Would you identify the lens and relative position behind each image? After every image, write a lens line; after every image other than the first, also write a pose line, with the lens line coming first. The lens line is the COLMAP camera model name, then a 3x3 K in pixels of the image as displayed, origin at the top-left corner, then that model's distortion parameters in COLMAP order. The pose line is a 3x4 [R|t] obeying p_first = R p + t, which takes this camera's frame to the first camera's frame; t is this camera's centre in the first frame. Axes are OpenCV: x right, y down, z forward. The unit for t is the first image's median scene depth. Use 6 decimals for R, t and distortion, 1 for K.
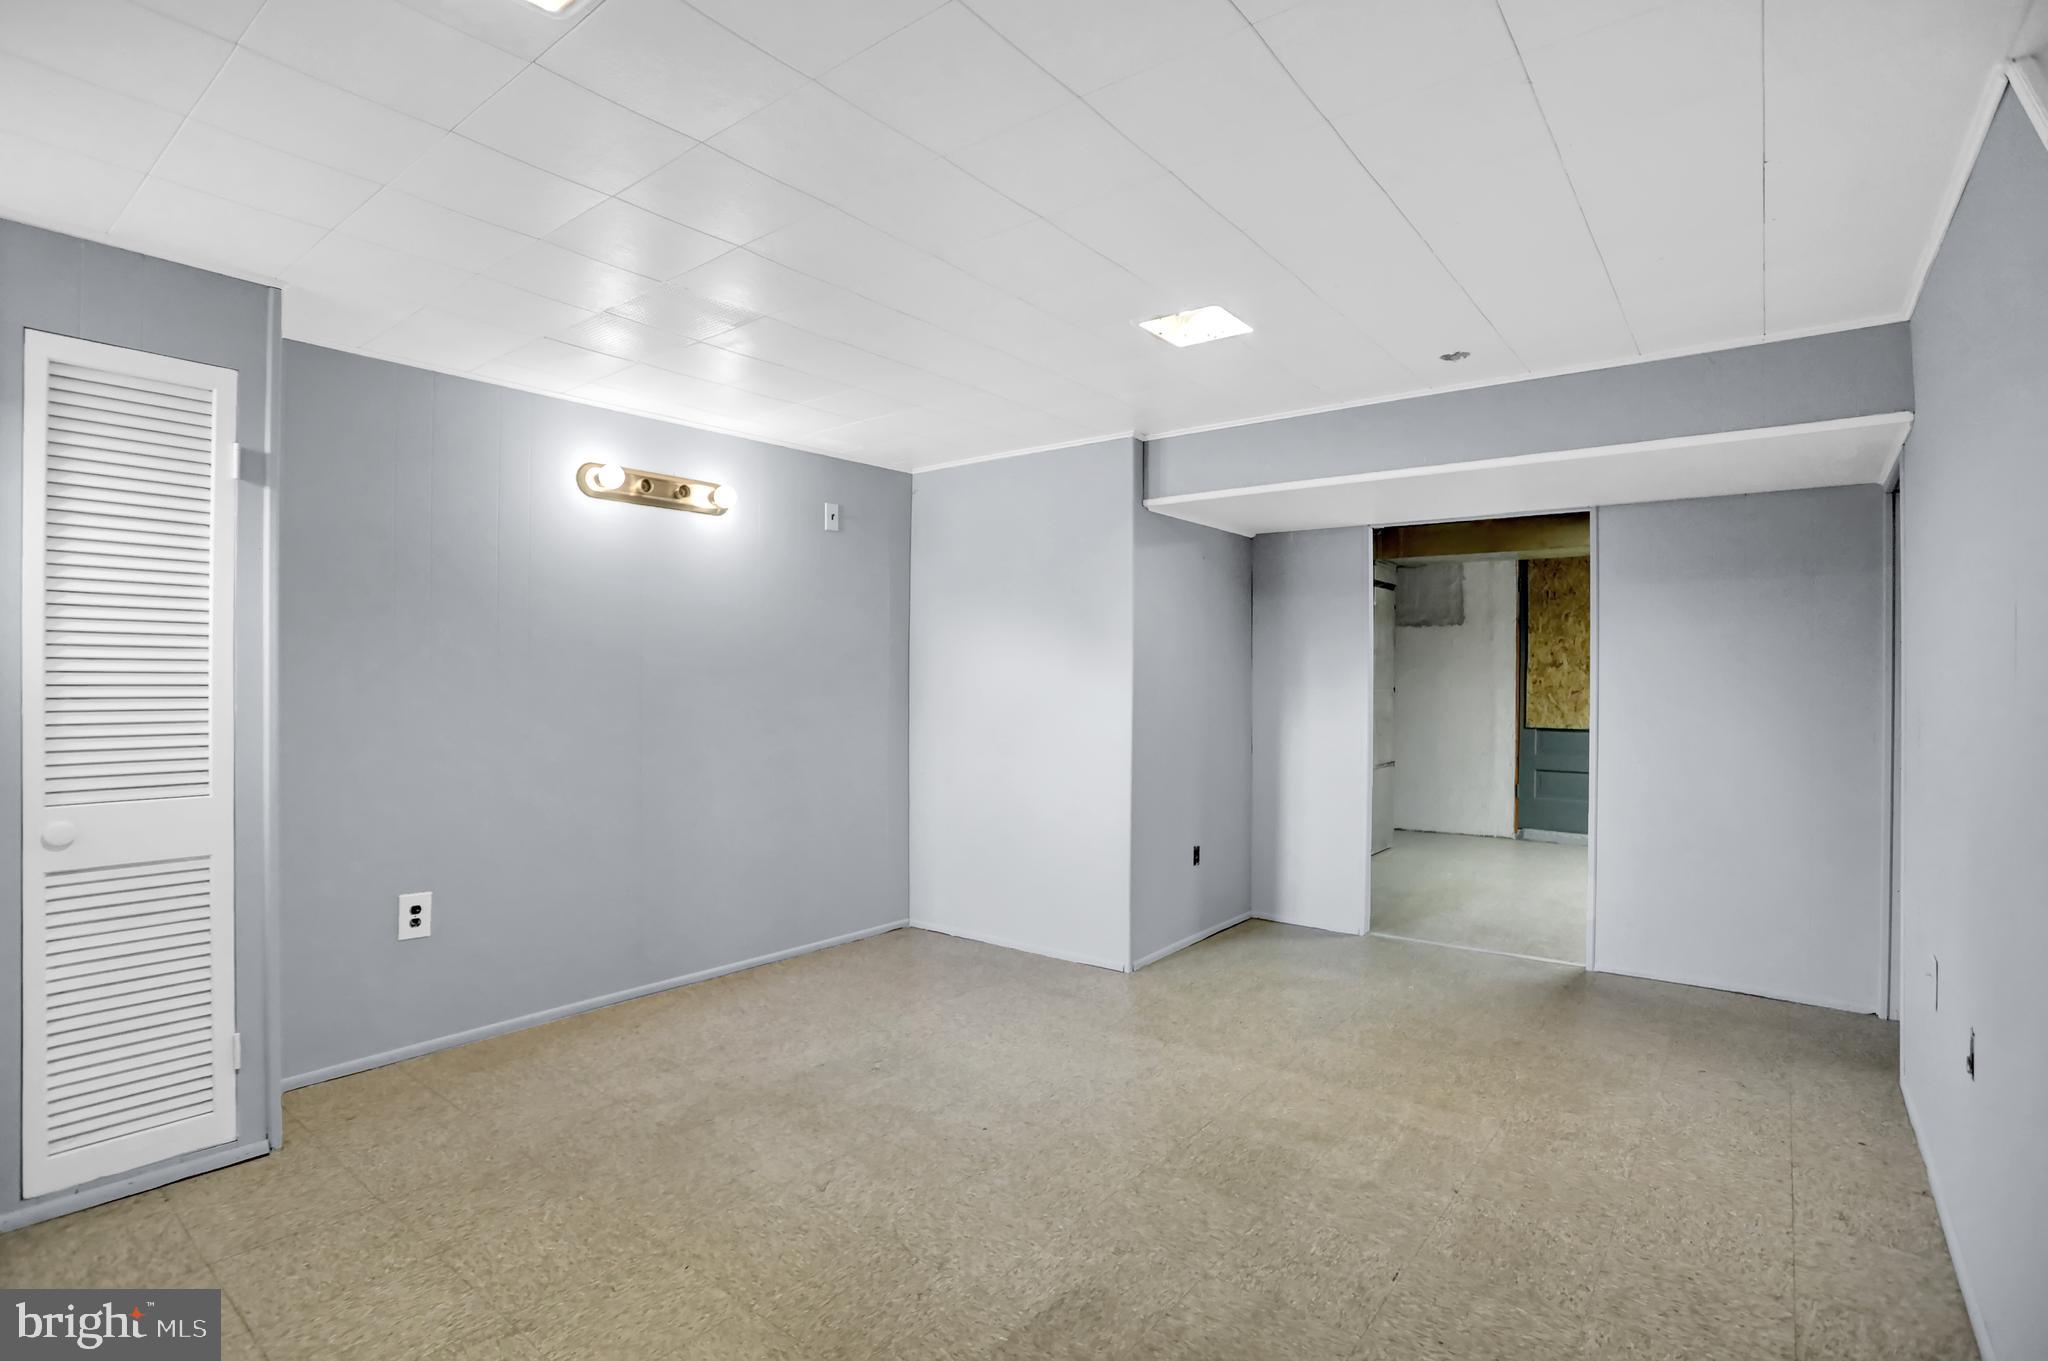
lens RADIAL K [[991.3, 0, 1021.2], [0, 991.3, 679.0], [0, 0, 1]] dist [-0.029605, -0.000164]
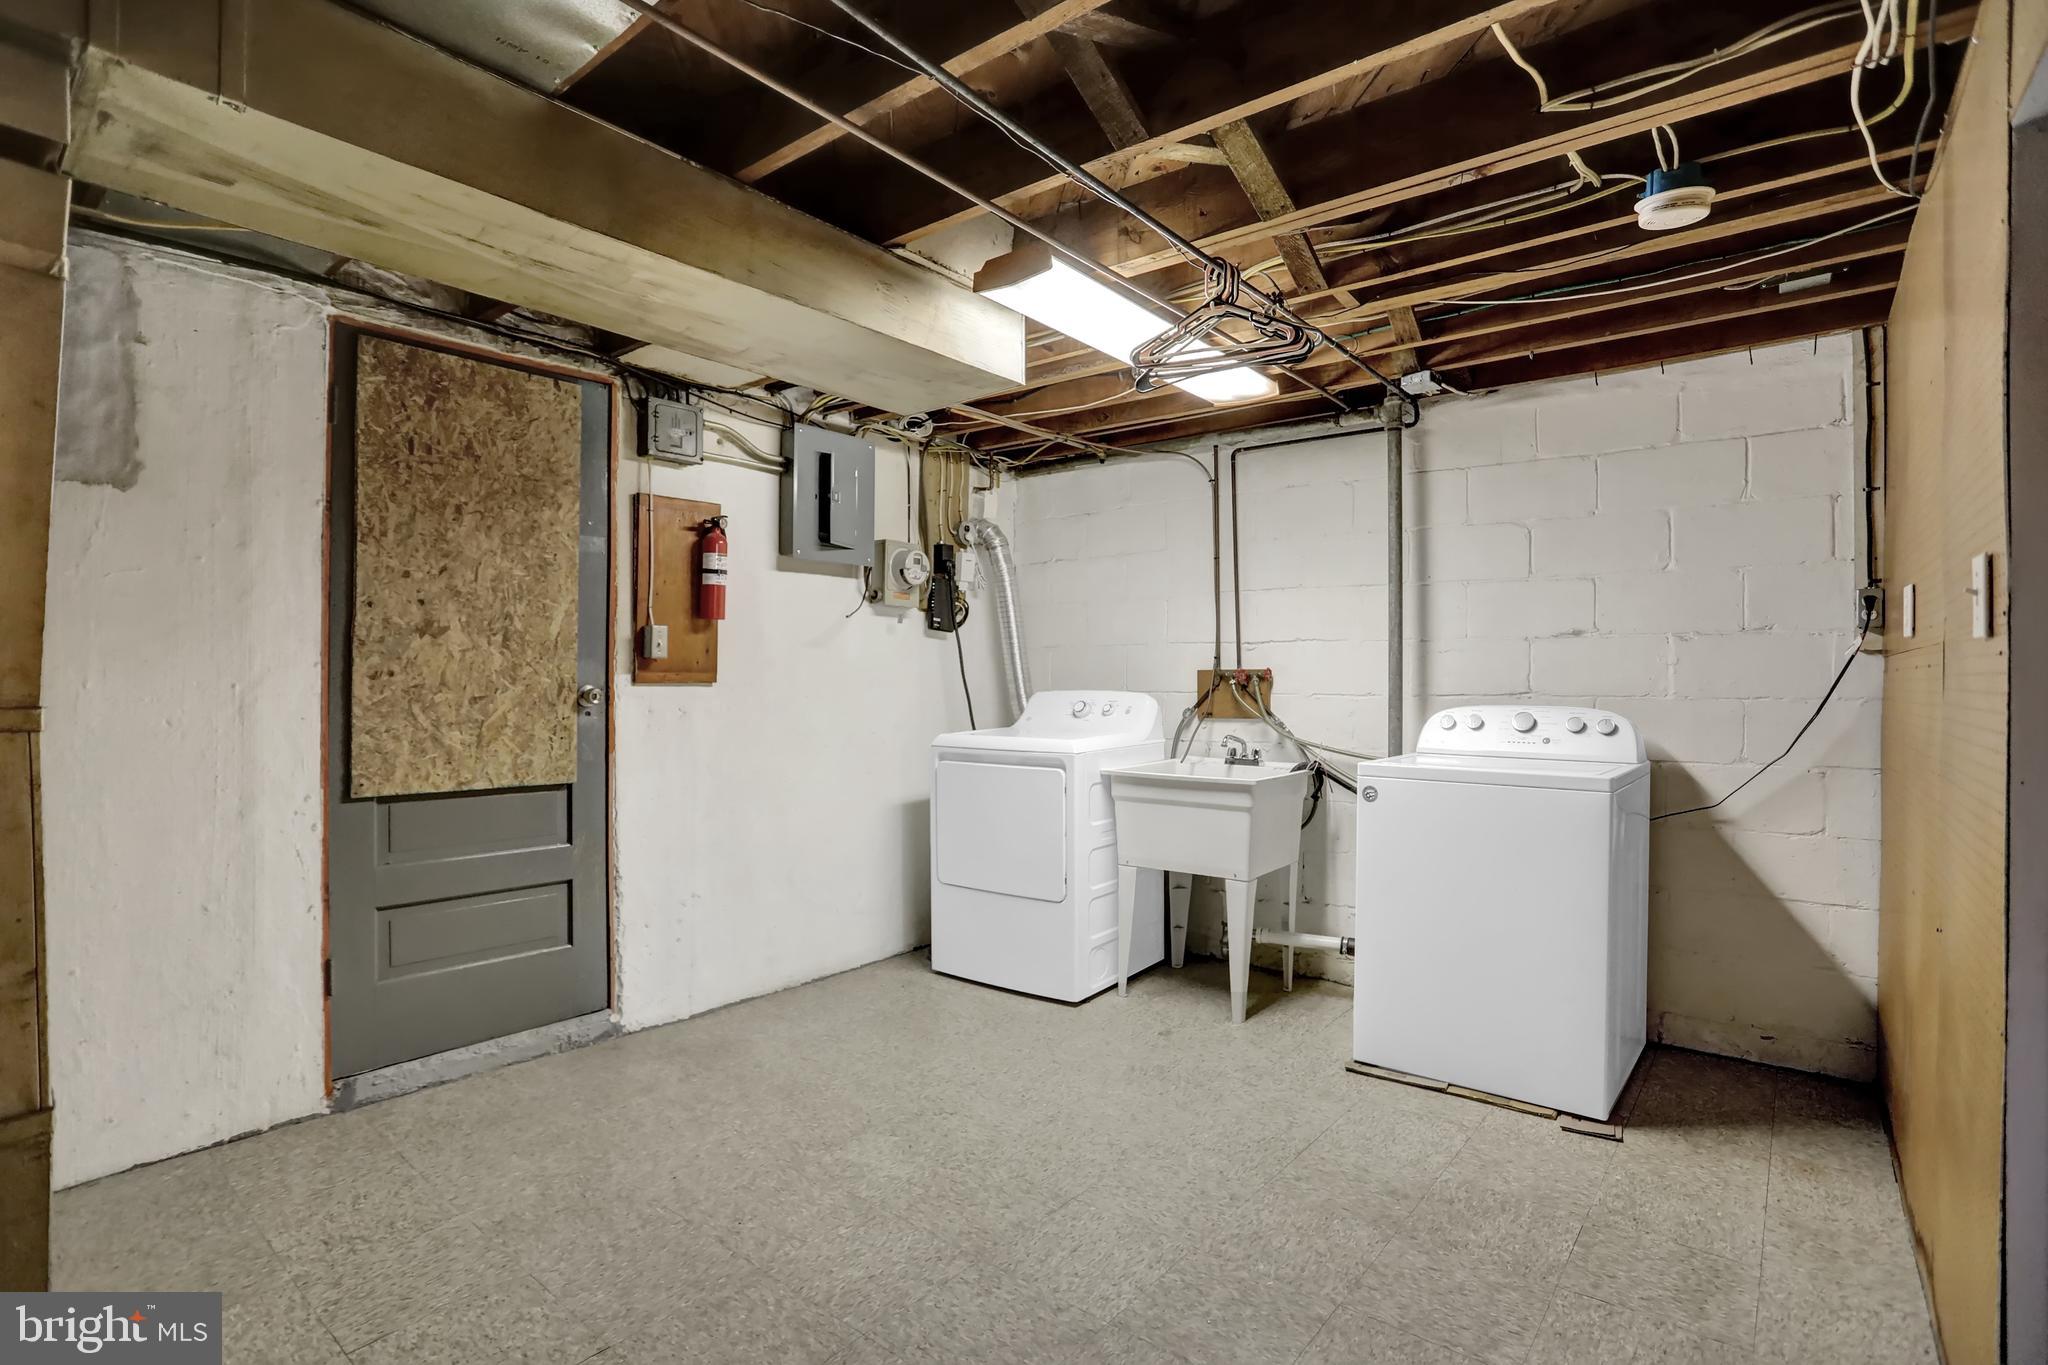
lens RADIAL K [[991.3, 0, 1020.1], [0, 991.3, 674.2], [0, 0, 1]] dist [-0.029605, -0.000164]
pose [[0.463448, -0.009118, 0.886077, 0.305630], [0.001864, 0.999955, 0.009315, -0.000543], [-0.886122, -0.002666, 0.463444, 0.609886]]
